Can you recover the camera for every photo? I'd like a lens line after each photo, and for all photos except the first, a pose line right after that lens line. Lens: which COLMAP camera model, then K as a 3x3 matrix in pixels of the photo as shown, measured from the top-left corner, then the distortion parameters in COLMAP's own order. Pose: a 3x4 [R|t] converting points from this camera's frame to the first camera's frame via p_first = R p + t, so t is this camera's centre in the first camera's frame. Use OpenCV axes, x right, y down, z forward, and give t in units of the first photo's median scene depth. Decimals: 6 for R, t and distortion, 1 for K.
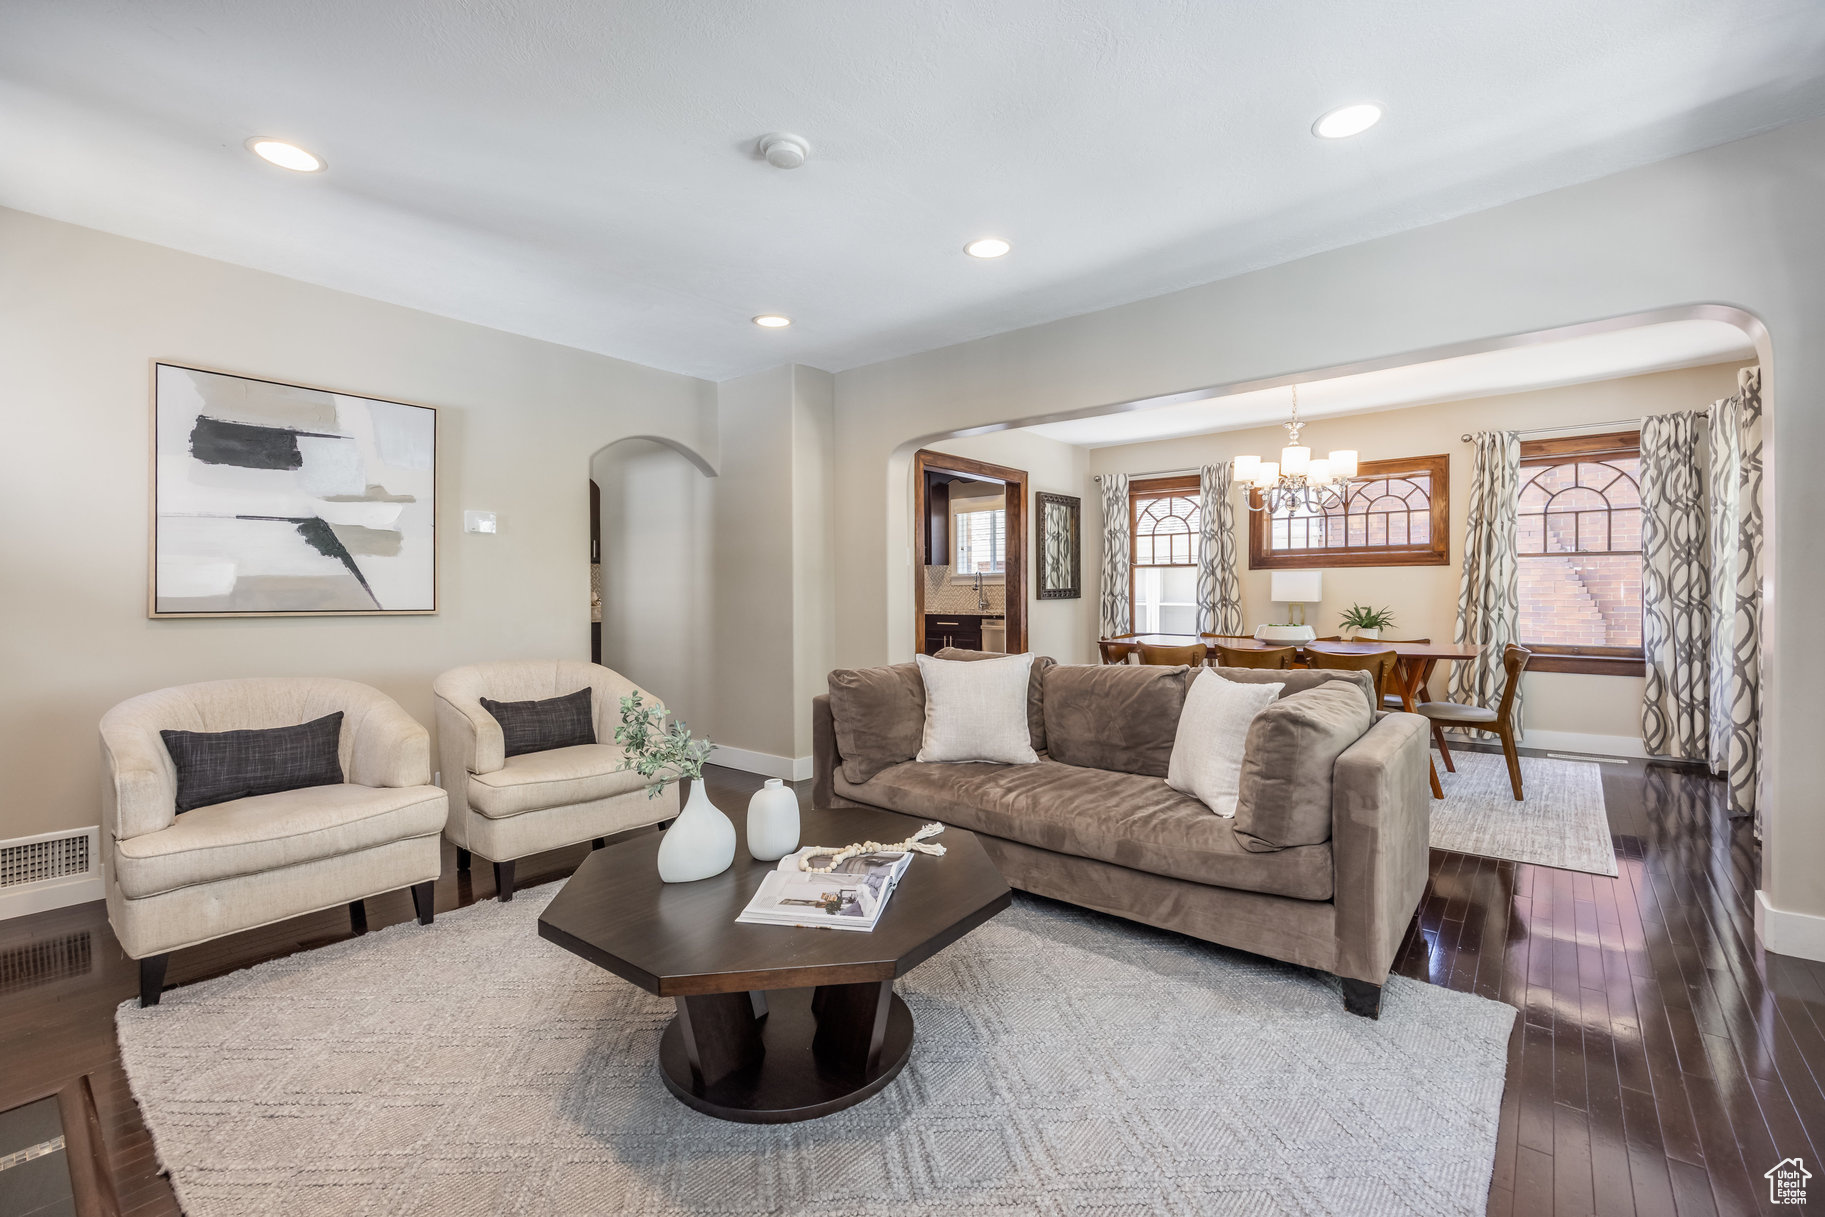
lens RADIAL K [[793.2, 0, 890.1], [0, 793.2, 594.6], [0, 0, 1]] dist [-0.002287, -0.000285]
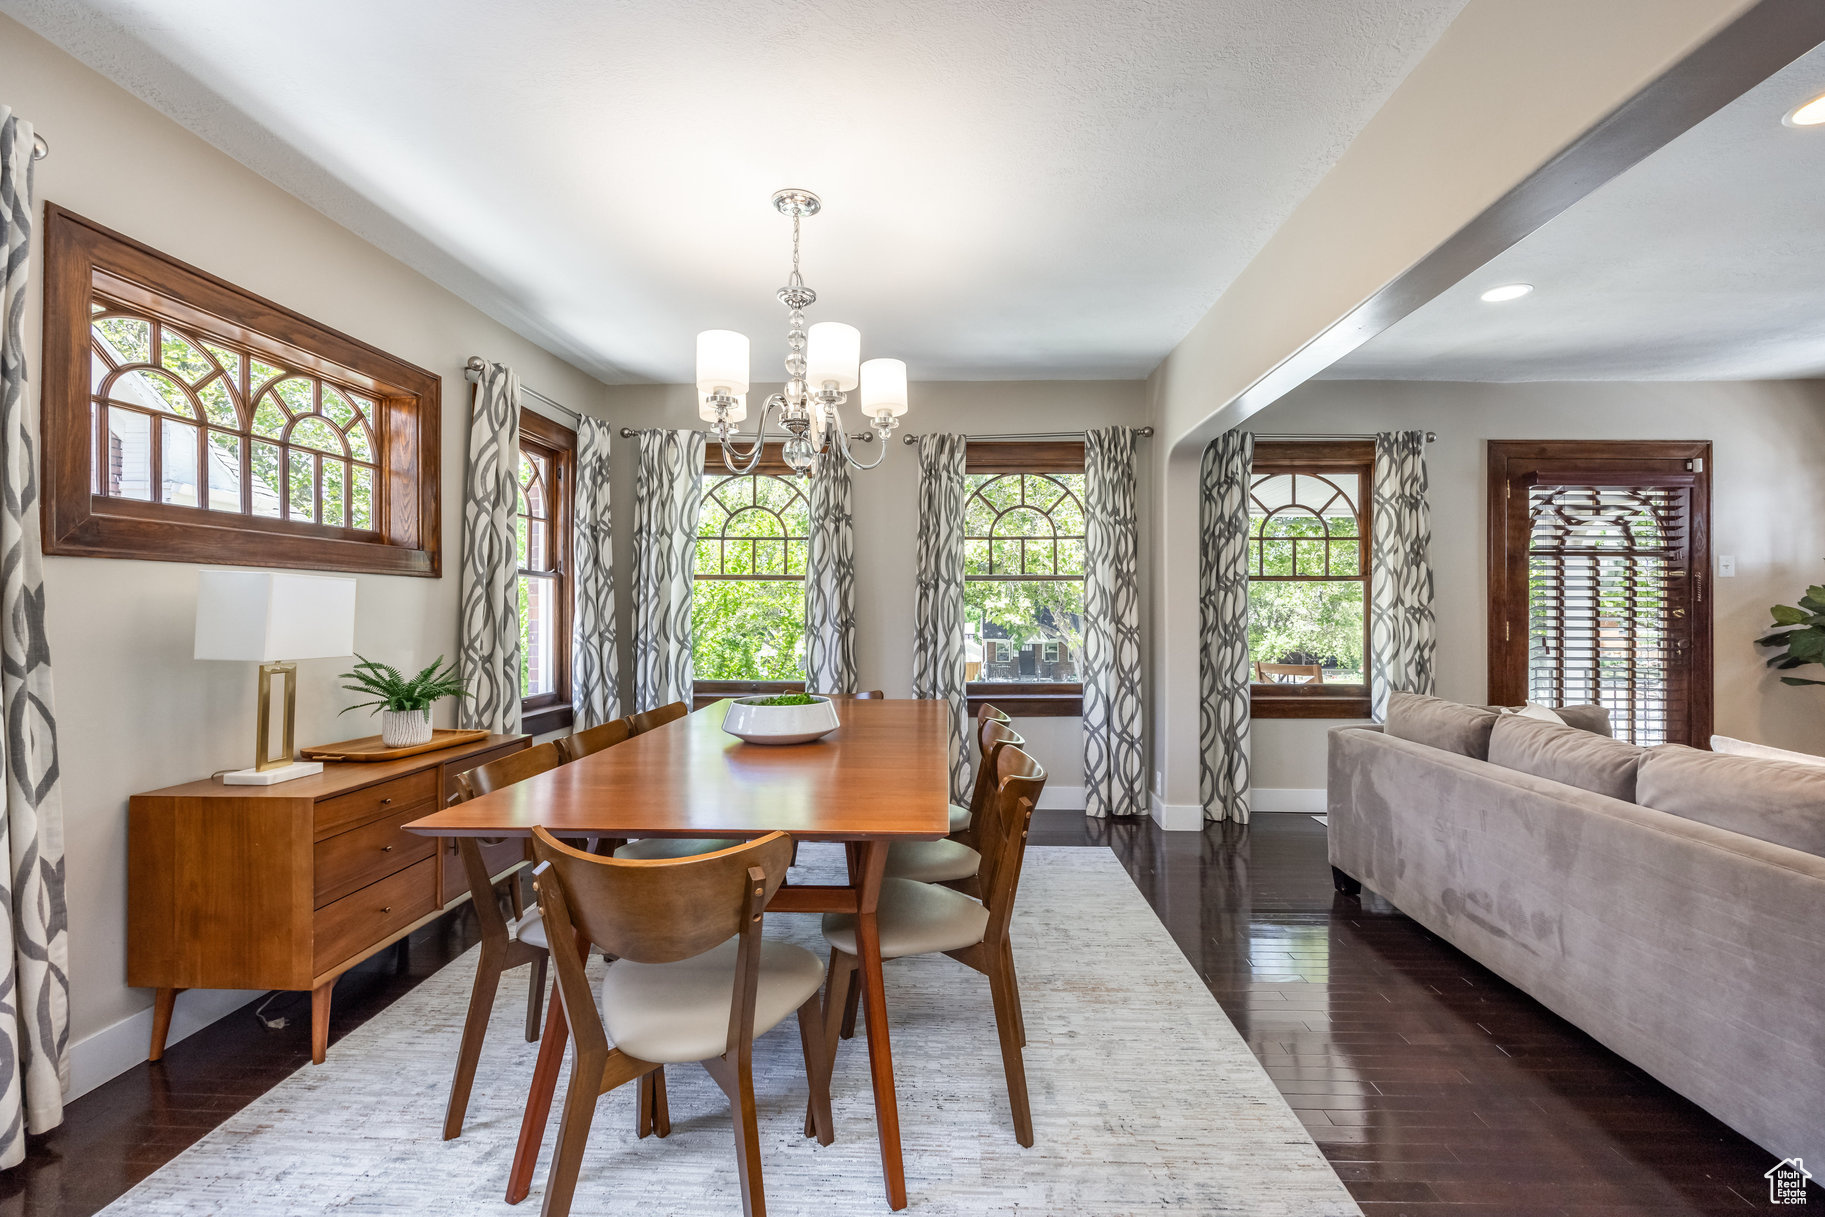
lens RADIAL K [[793.2, 0, 932.1], [0, 793.2, 601.6], [0, 0, 1]] dist [-0.002287, -0.000285]
pose [[-0.619478, 0.011915, 0.784923, 0.055428], [0.002621, 0.999911, -0.013109, -0.011507], [-0.785009, -0.006063, -0.619454, 0.914216]]
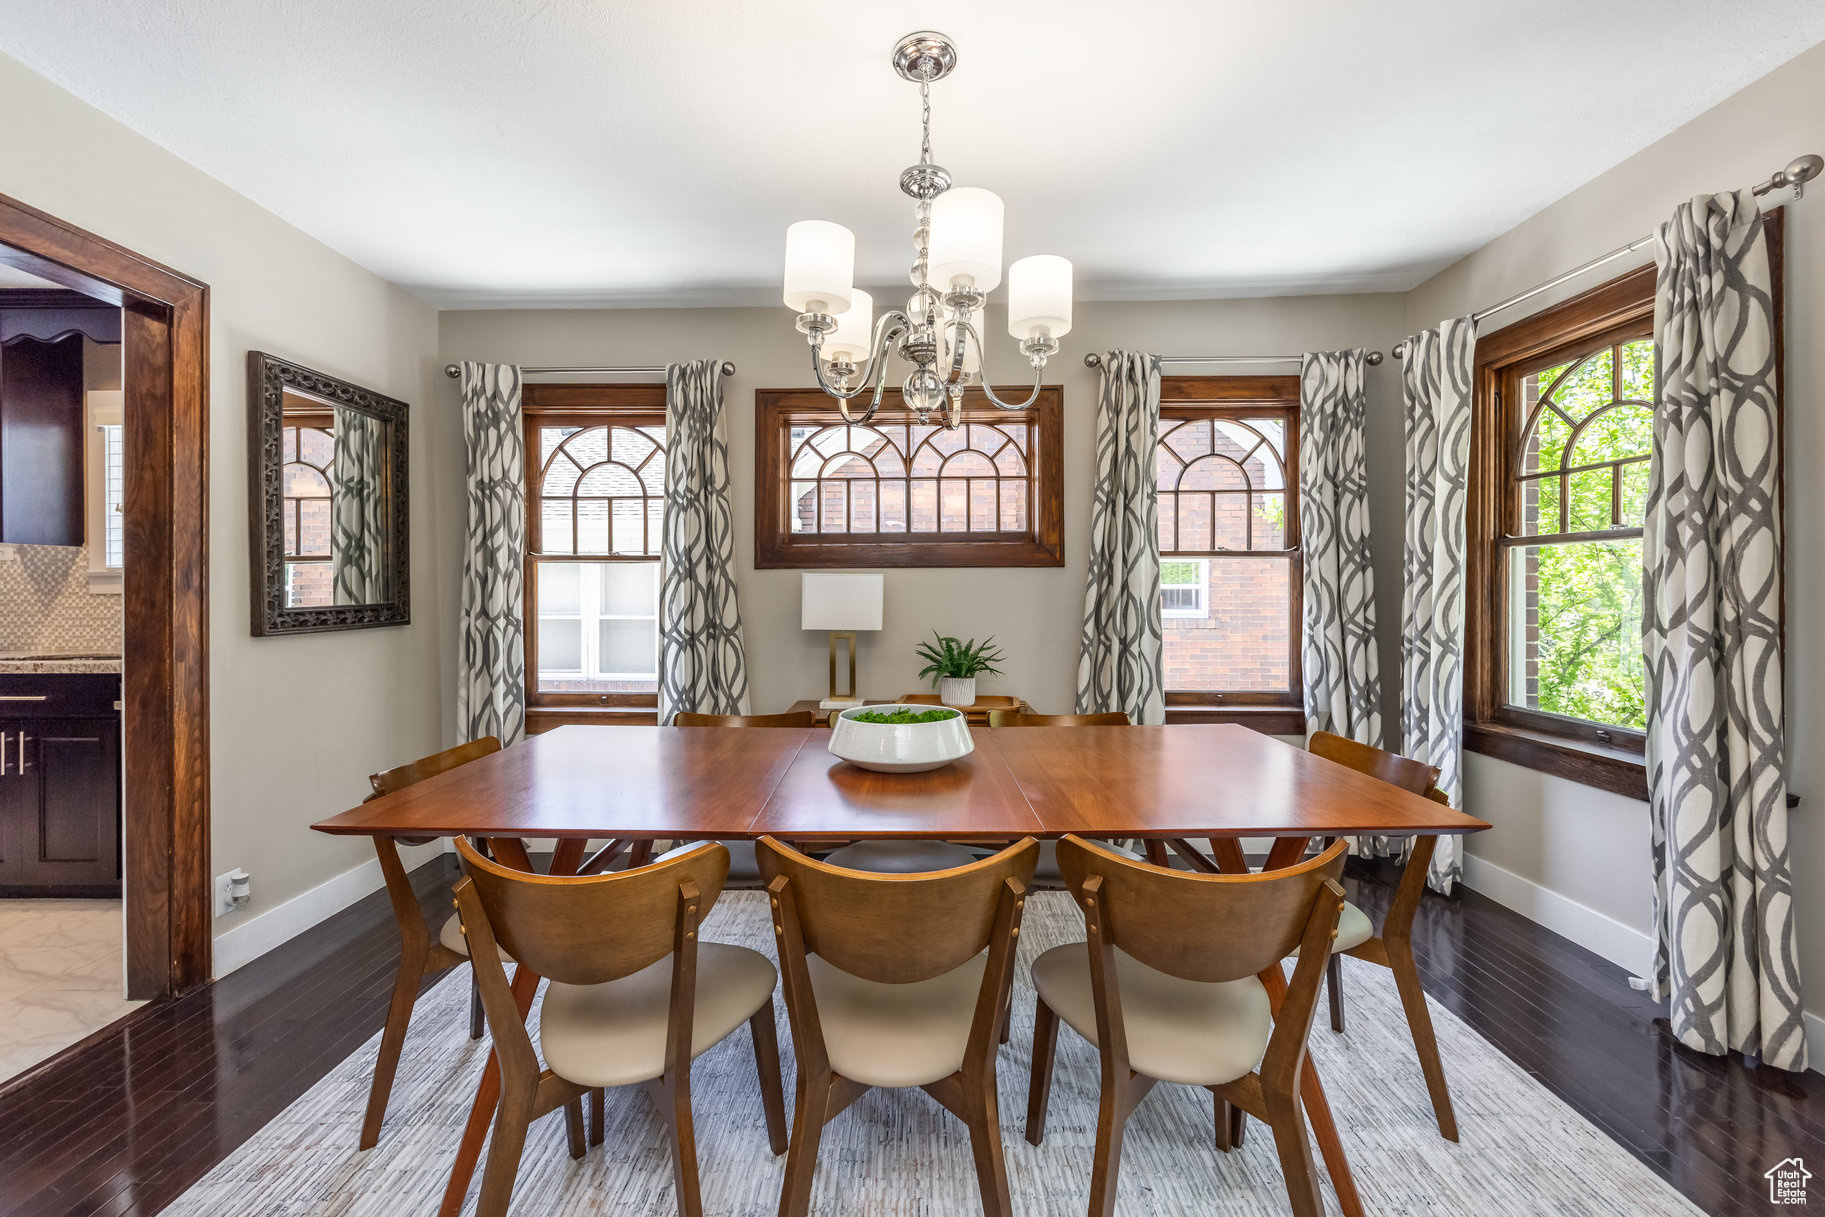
lens RADIAL K [[731.9, 0, 874.3], [0, 731.9, 592.9], [0, 0, 1]] dist [-0.000209, 0.000302]
pose [[0.779559, 0.002071, 0.626325, 0.203393], [0.000935, 0.999990, -0.004470, -0.012825], [-0.626328, 0.004070, 0.779549, 0.556523]]
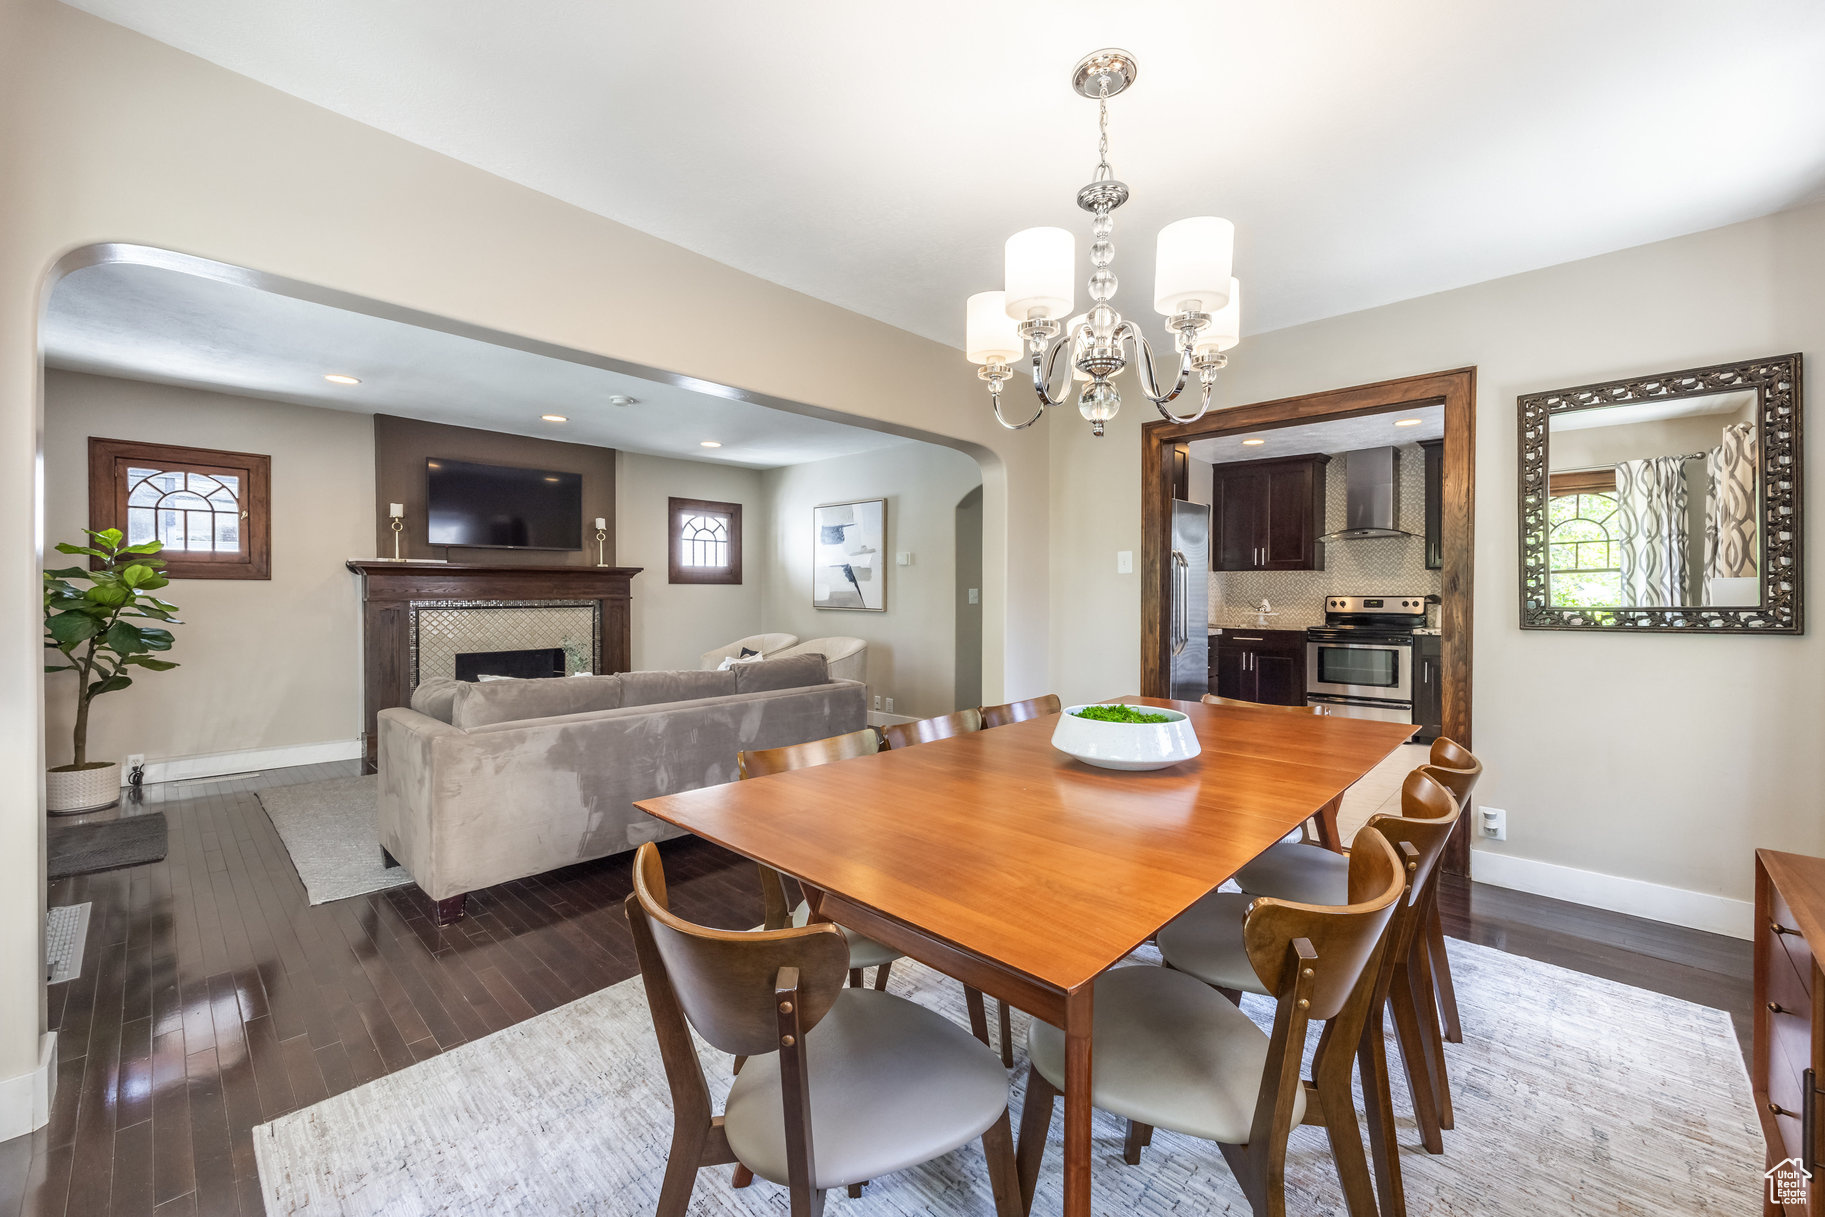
lens RADIAL K [[731.9, 0, 910.8], [0, 731.9, 596.3], [0, 0, 1]] dist [-0.000209, 0.000302]
pose [[-0.066120, 0.010527, -0.997756, 0.648325], [-0.001527, 0.999942, 0.010651, -0.017024], [0.997810, 0.002228, -0.066100, 0.688851]]
